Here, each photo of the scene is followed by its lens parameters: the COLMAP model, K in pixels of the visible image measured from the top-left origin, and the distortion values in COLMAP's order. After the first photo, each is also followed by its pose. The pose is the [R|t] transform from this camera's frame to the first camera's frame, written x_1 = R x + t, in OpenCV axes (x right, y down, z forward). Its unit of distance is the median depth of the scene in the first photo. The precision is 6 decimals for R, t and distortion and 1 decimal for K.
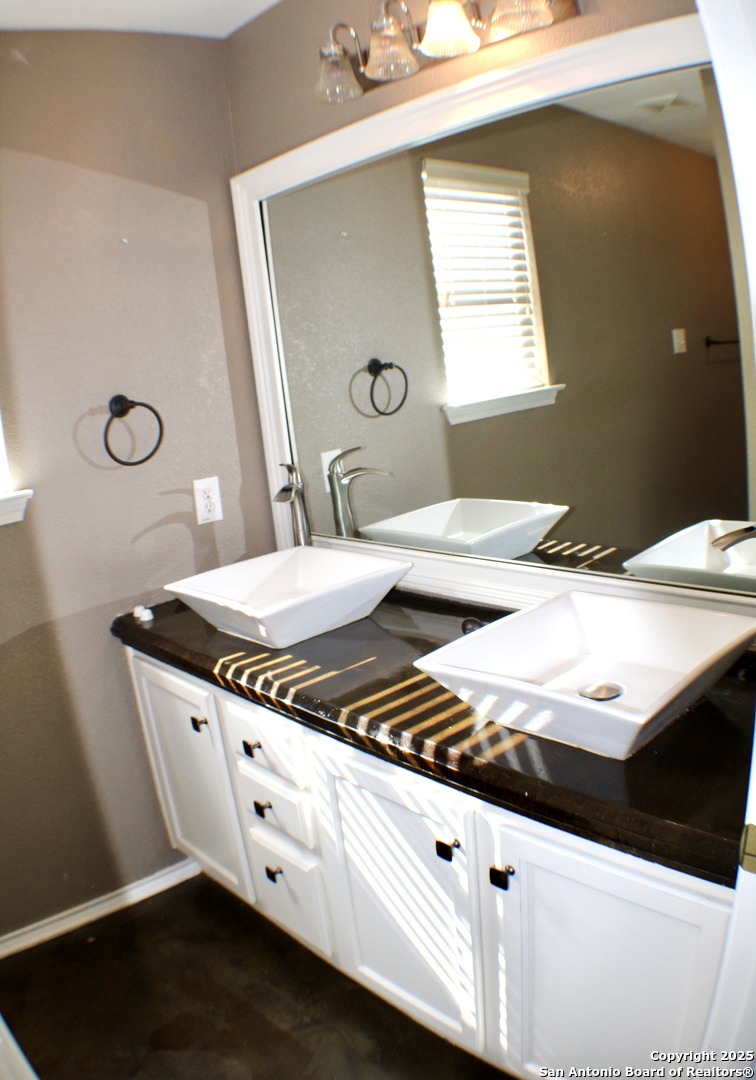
lens RADIAL K [[836.2, 0, 352.3], [0, 836.2, 538.1], [0, 0, 1]] dist [-0.340544, 0.101349]
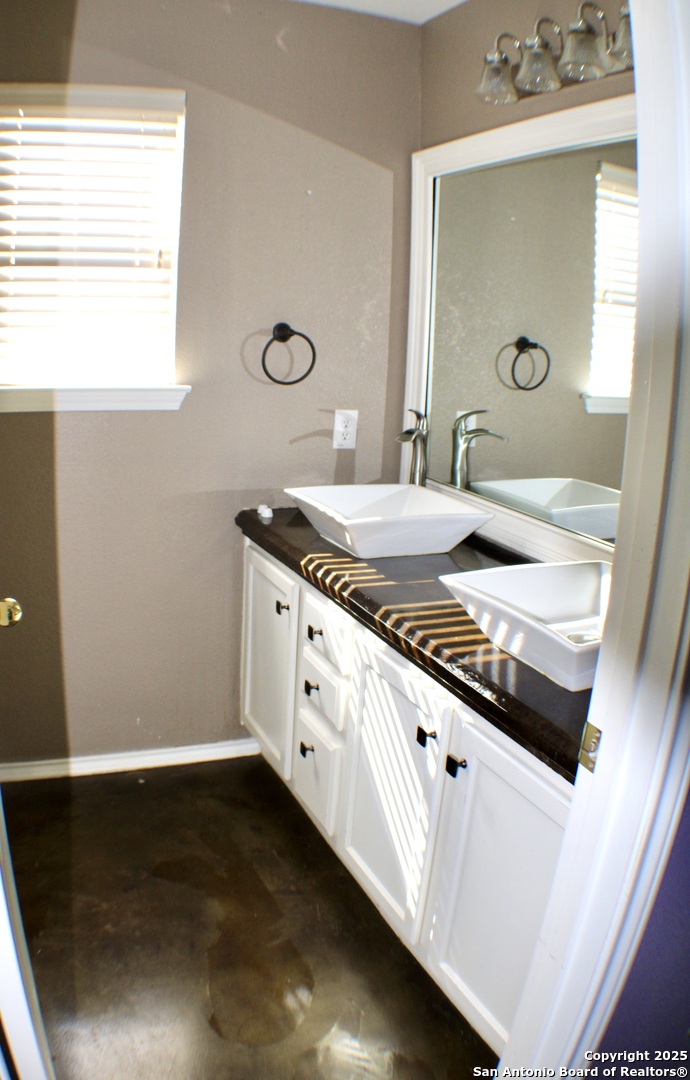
lens RADIAL K [[883.7, 0, 345.0], [0, 883.7, 540.0], [0, 0, 1]] dist [-0.325032, 0.126504]
pose [[0.944095, 0.224998, -0.240958, 0.164070], [-0.218132, 0.974359, 0.055159, 0.039423], [0.247190, 0.000485, 0.968967, -0.187453]]
